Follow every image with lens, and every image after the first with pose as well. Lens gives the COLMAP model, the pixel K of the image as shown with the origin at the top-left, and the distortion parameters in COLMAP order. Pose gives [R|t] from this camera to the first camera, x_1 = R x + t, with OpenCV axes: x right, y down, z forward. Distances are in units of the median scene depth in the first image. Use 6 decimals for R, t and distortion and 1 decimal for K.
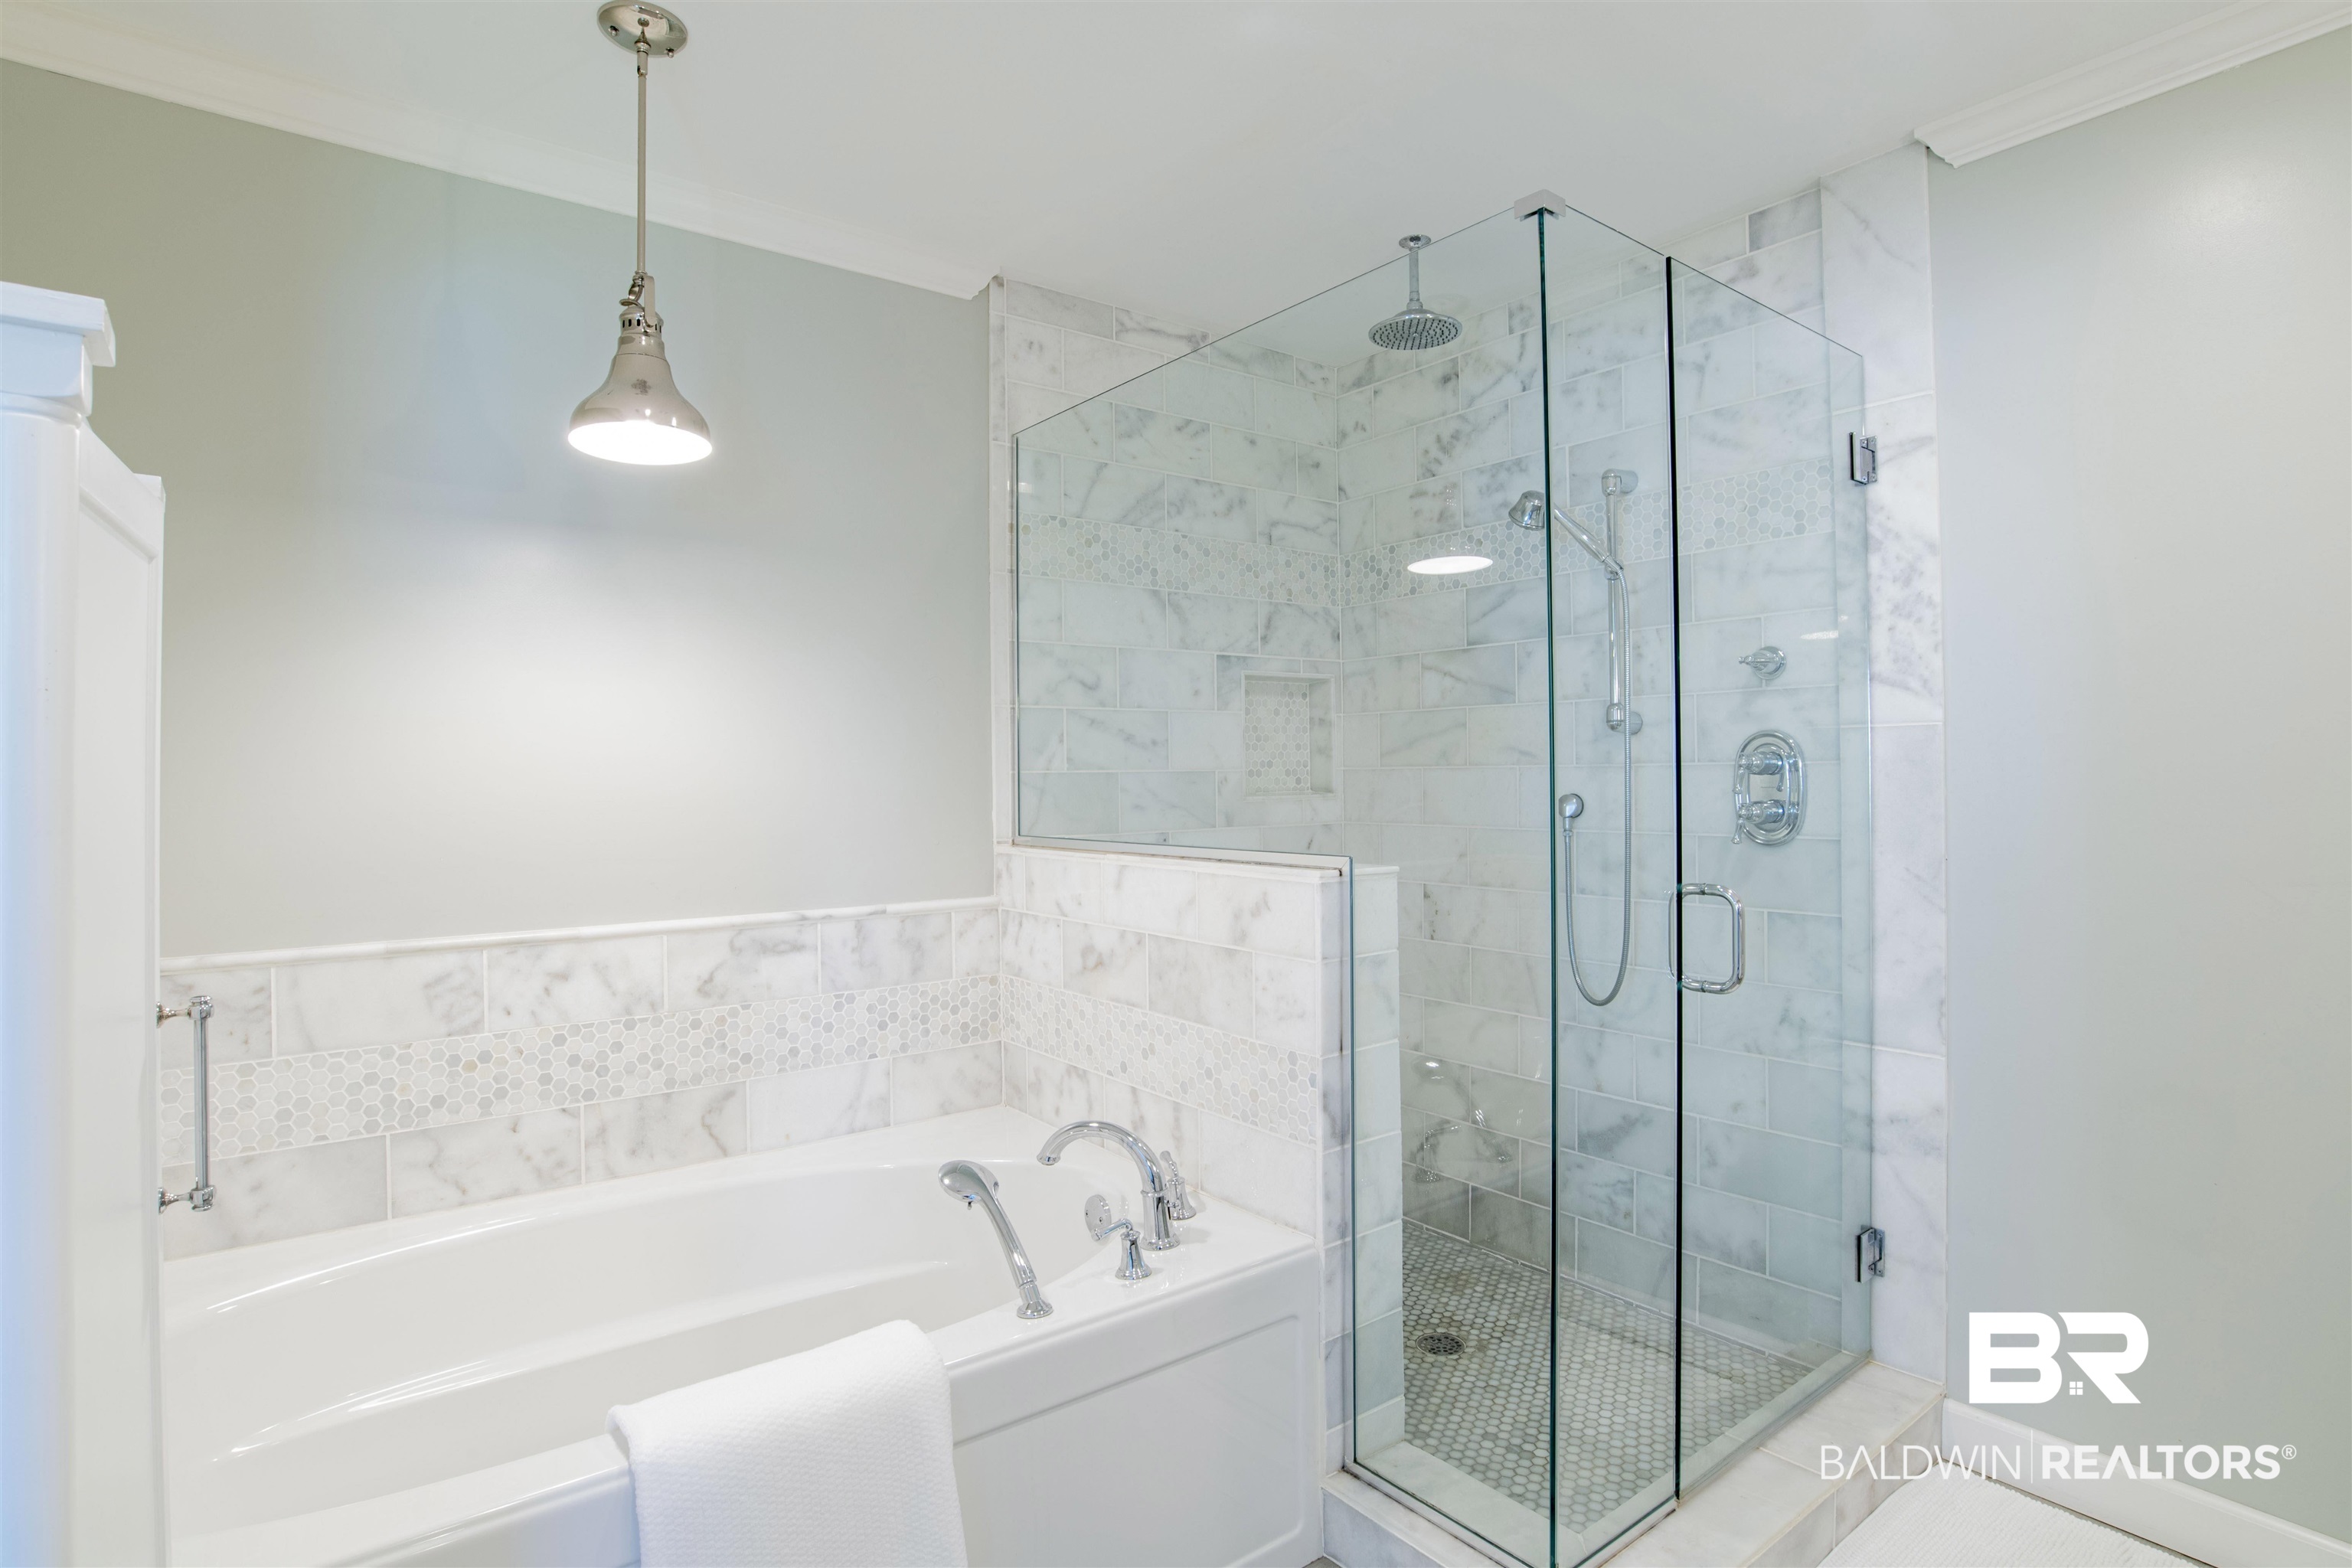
lens RADIAL K [[1206.0, 0, 1173.8], [0, 1206.0, 772.1], [0, 0, 1]] dist [-0.055908, 0.019136]
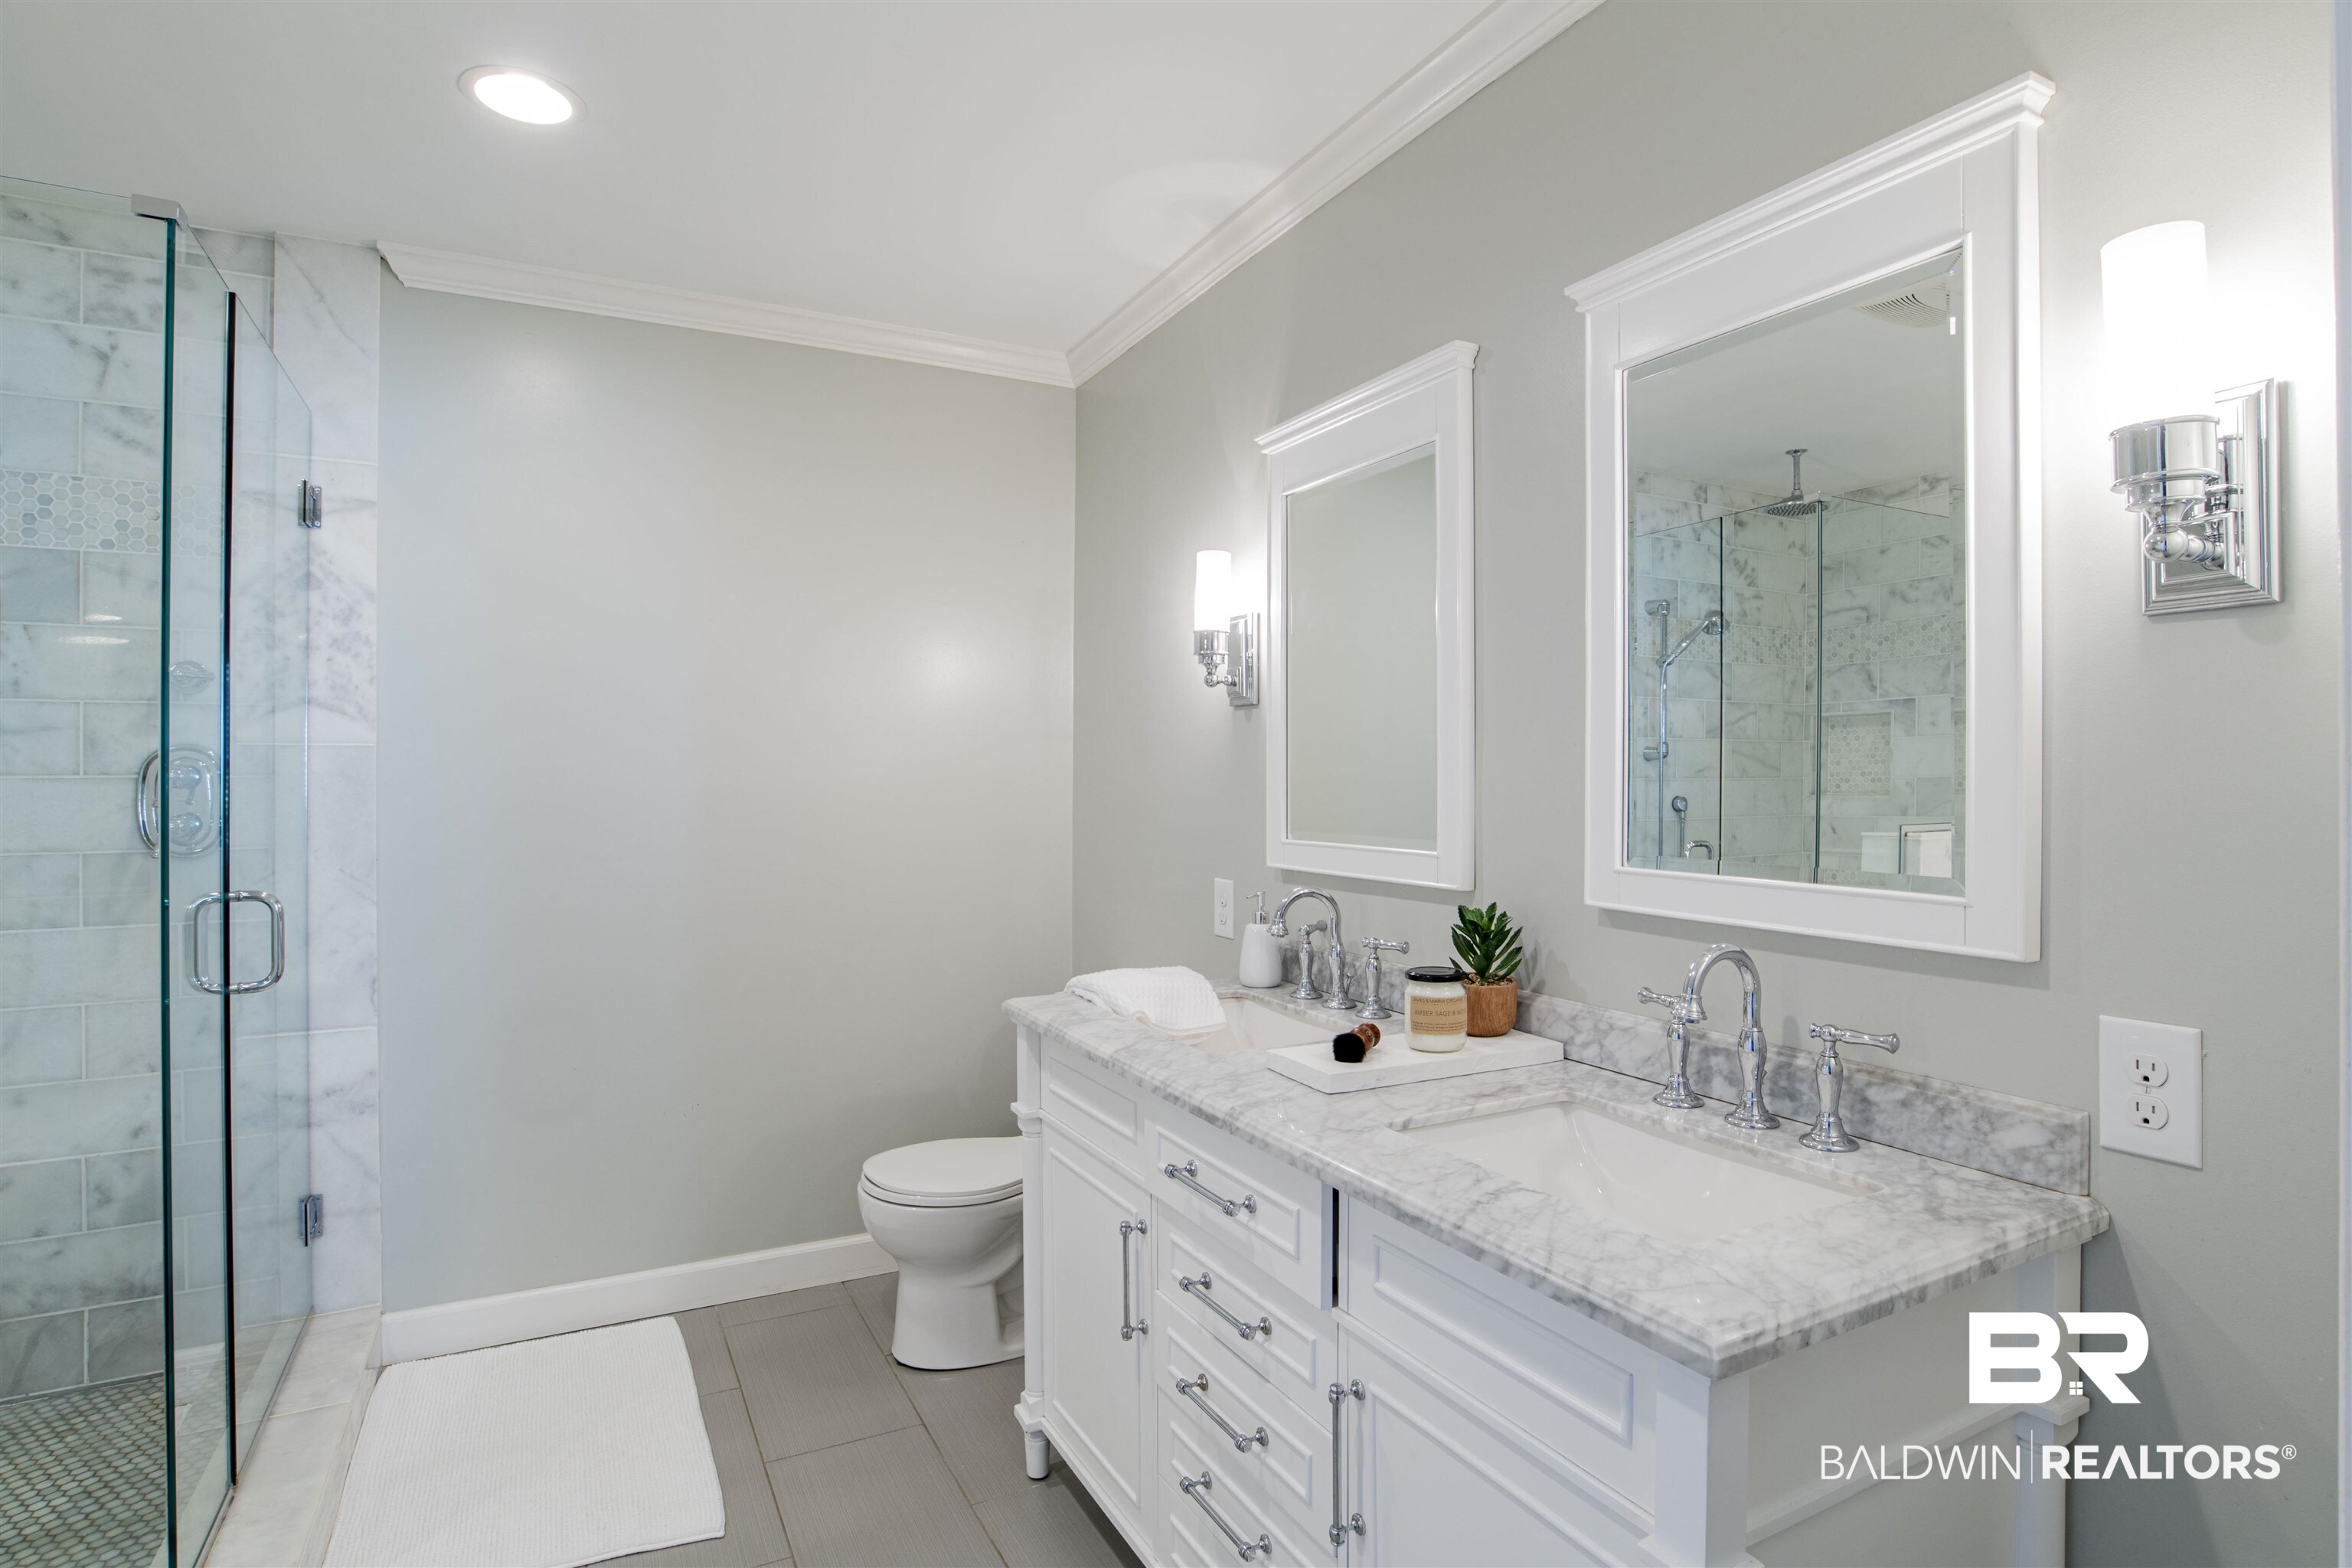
lens RADIAL K [[1206.0, 0, 1181.6], [0, 1206.0, 788.3], [0, 0, 1]] dist [-0.055908, 0.019136]
pose [[0.168636, 0.000620, 0.985678, -0.371552], [0.000372, 1.000000, -0.000693, 0.003549], [-0.985678, 0.000483, 0.168636, 0.003319]]
